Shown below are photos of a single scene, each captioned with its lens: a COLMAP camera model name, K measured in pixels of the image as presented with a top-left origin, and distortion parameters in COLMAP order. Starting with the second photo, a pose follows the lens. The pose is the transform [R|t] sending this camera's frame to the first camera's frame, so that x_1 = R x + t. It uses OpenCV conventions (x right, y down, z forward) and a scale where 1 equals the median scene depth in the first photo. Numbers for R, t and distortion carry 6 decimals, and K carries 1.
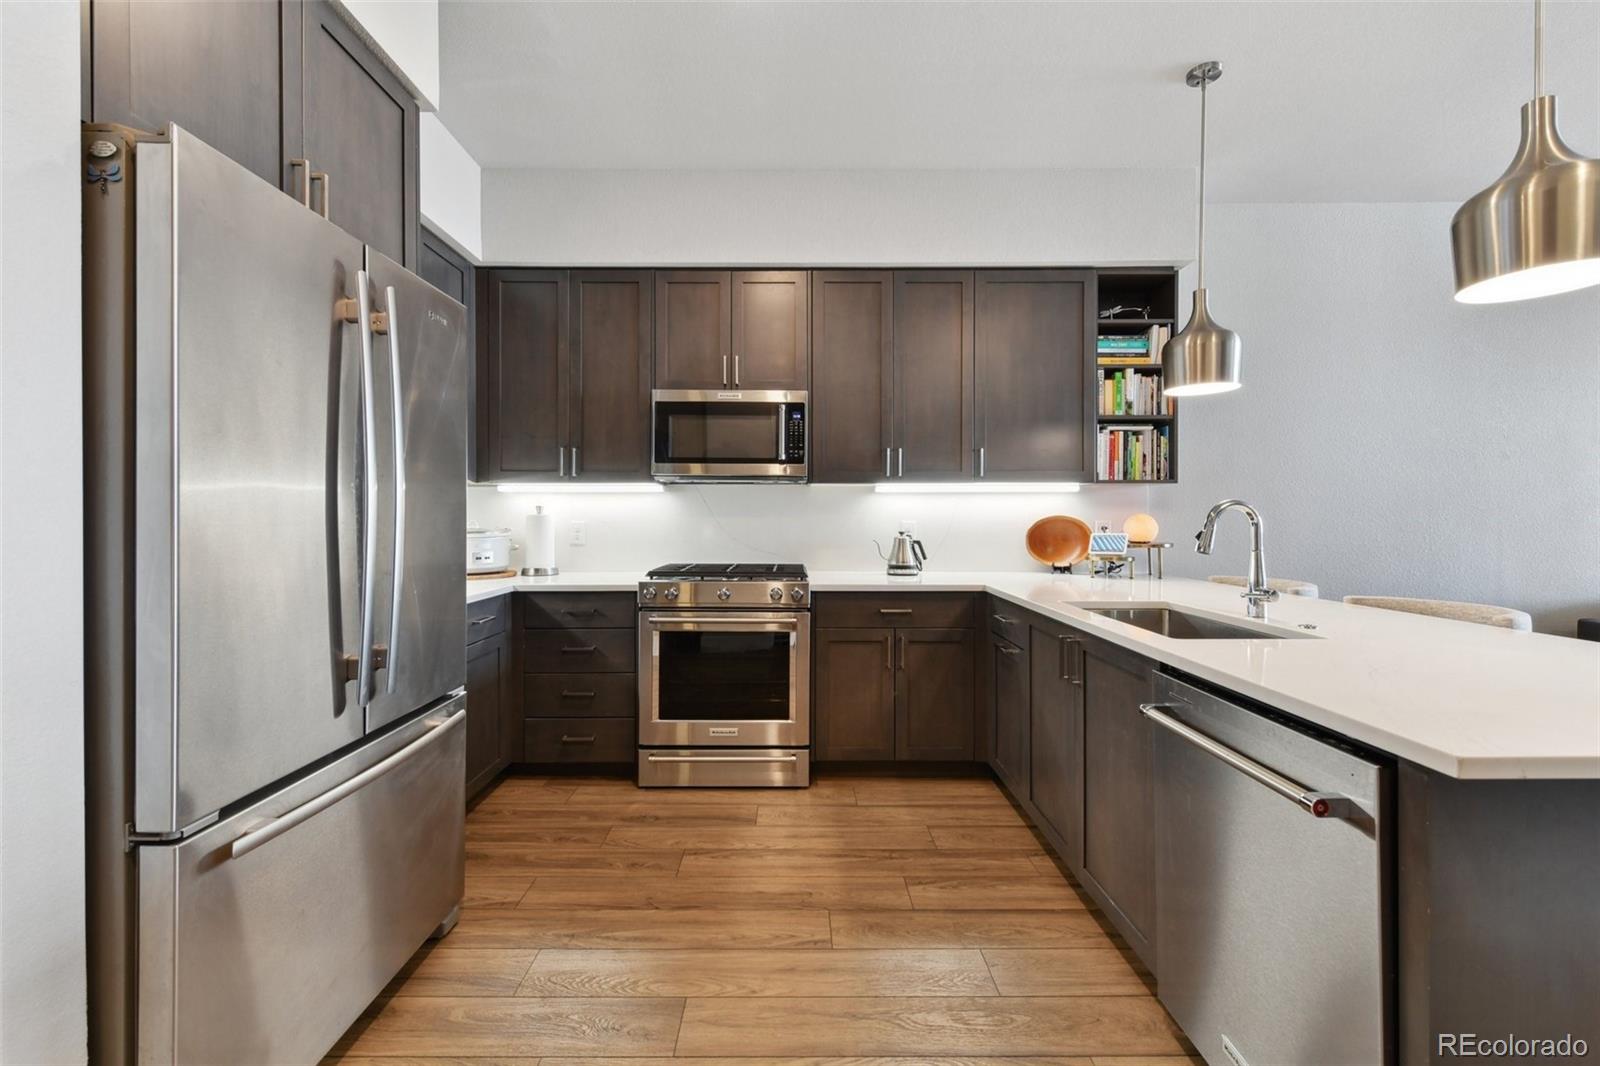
lens RADIAL K [[635.5, 0, 789.7], [0, 635.5, 517.1], [0, 0, 1]] dist [0.003170, -0.000522]
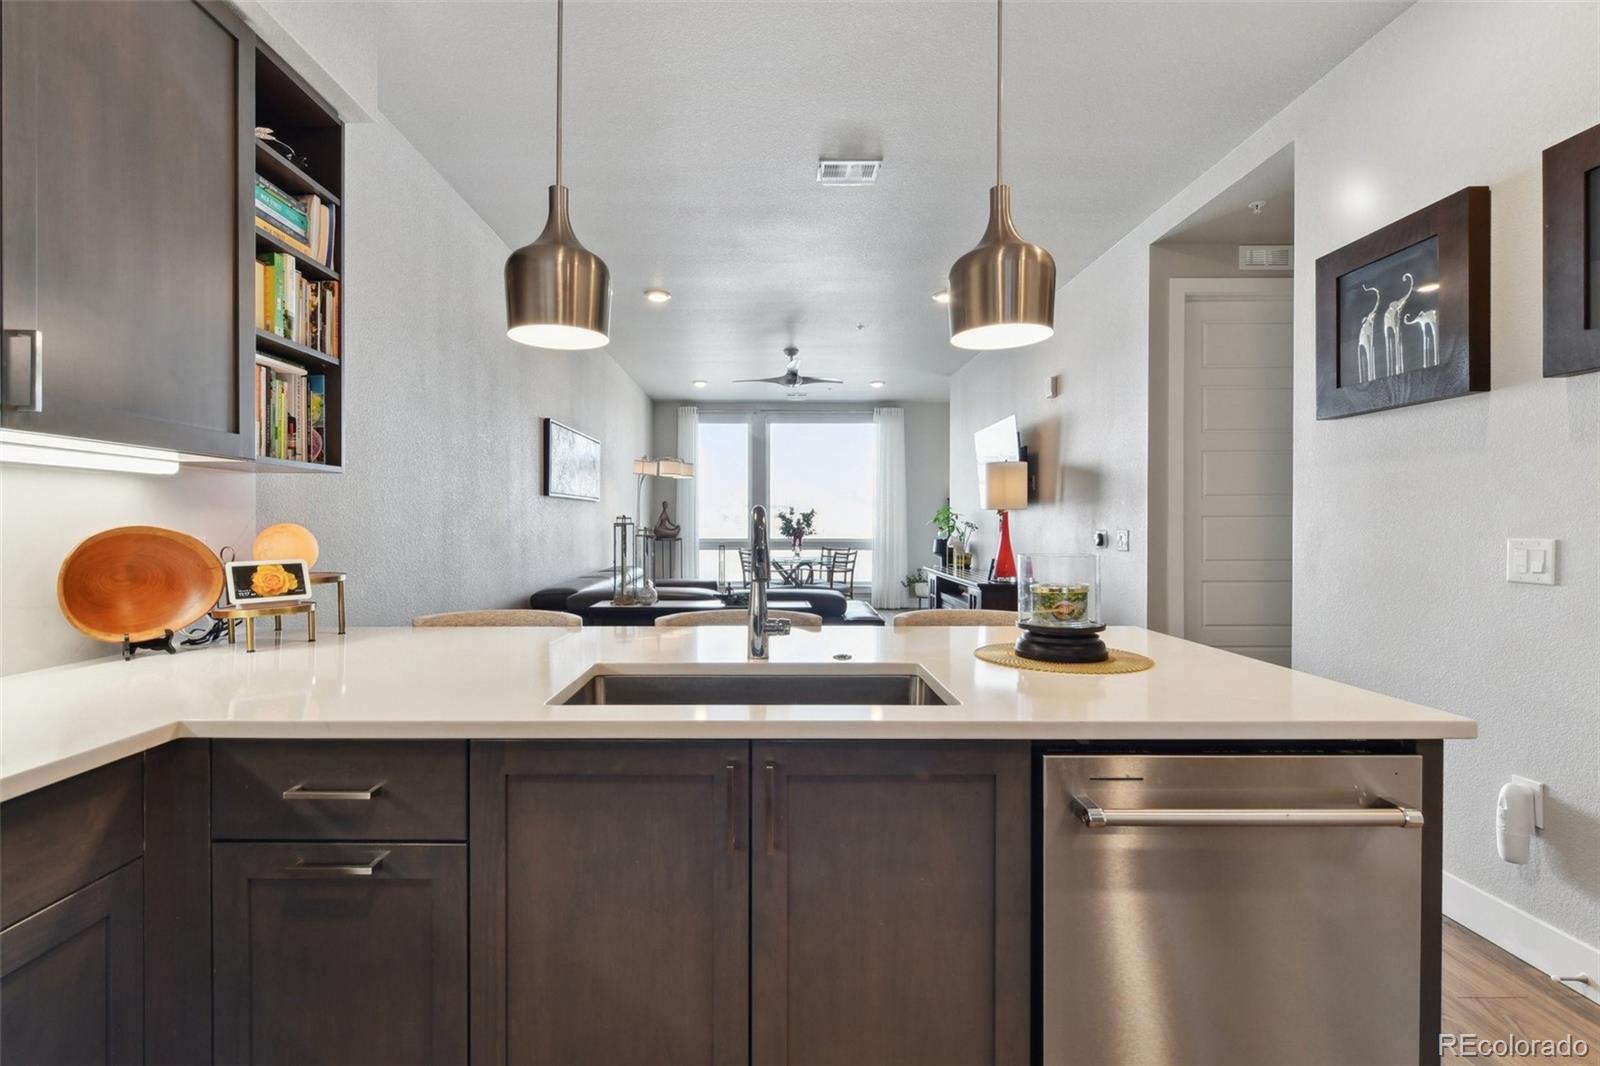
lens RADIAL K [[769.3, 0, 774.4], [0, 769.3, 525.5], [0, 0, 1]] dist [-0.001838, 0.000290]
pose [[-0.011868, 0.003253, 0.999924, -0.128646], [0.001384, 0.999994, -0.003236, -0.000547], [-0.999929, 0.001346, -0.011872, 0.612799]]
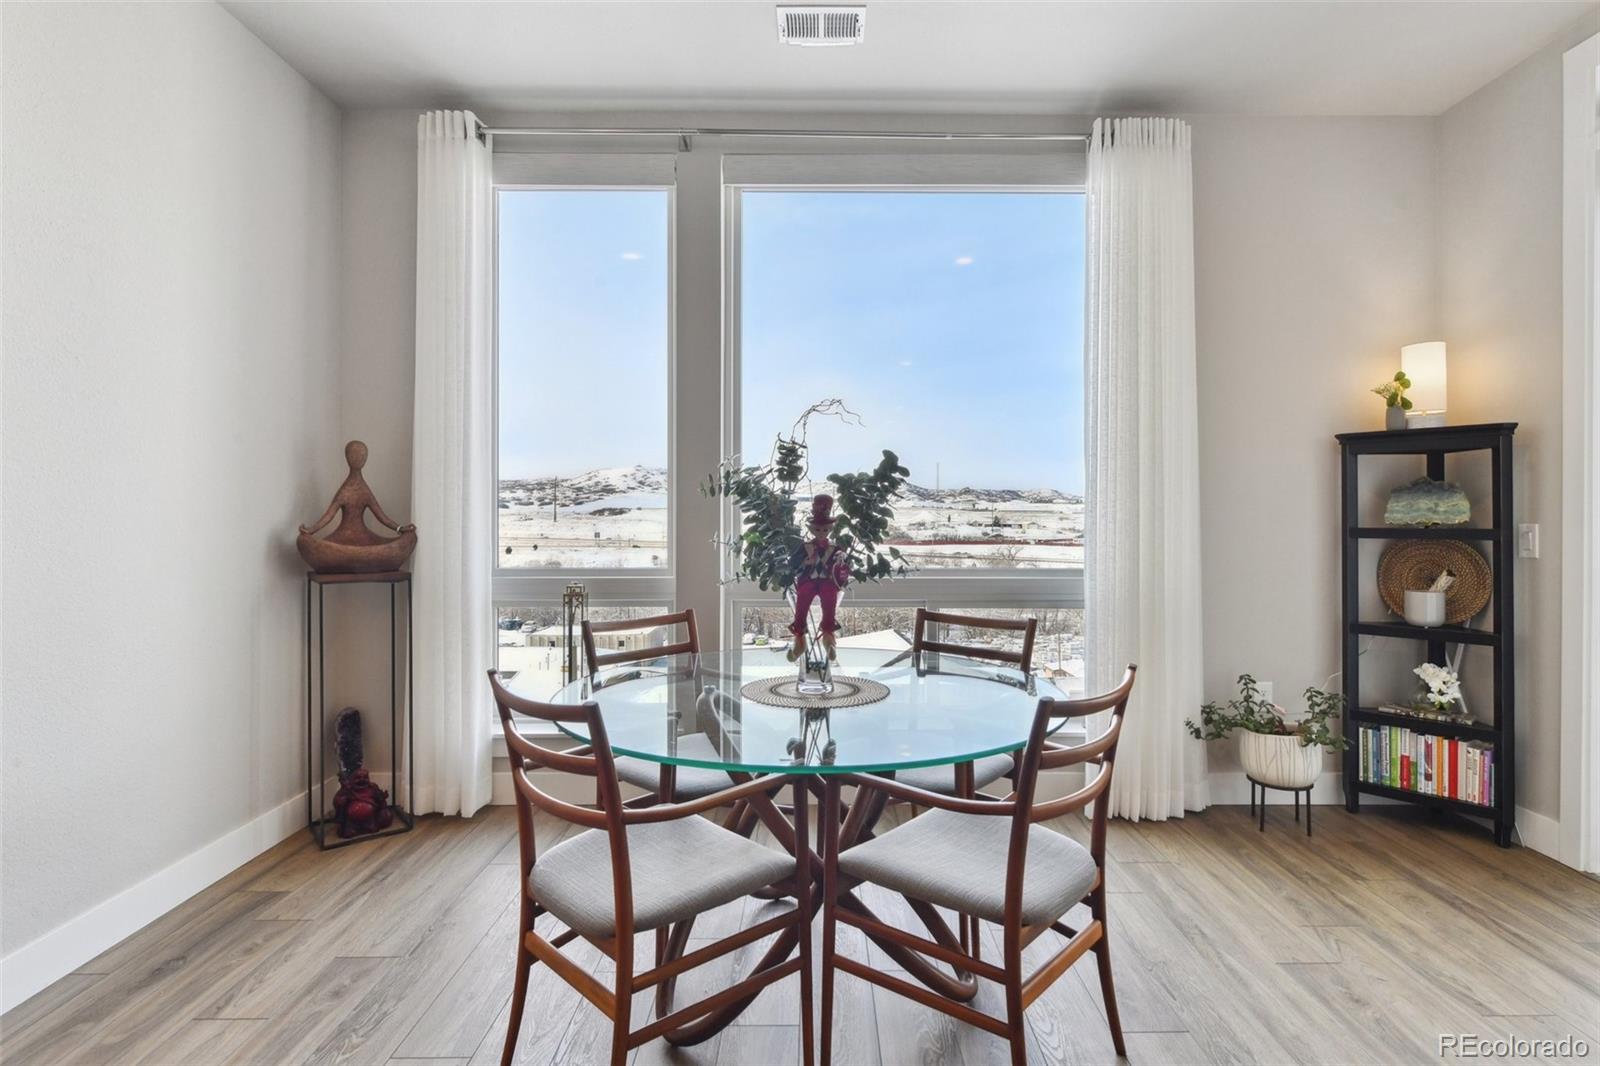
lens RADIAL K [[809.5, 0, 822.6], [0, 809.5, 512.3], [0, 0, 1]] dist [0.000449, -0.000726]
pose [[-0.017659, 0.013183, 0.999757, 0.602003], [0.000520, 0.999913, -0.013176, -0.005797], [-0.999844, 0.000288, -0.017664, 0.576056]]
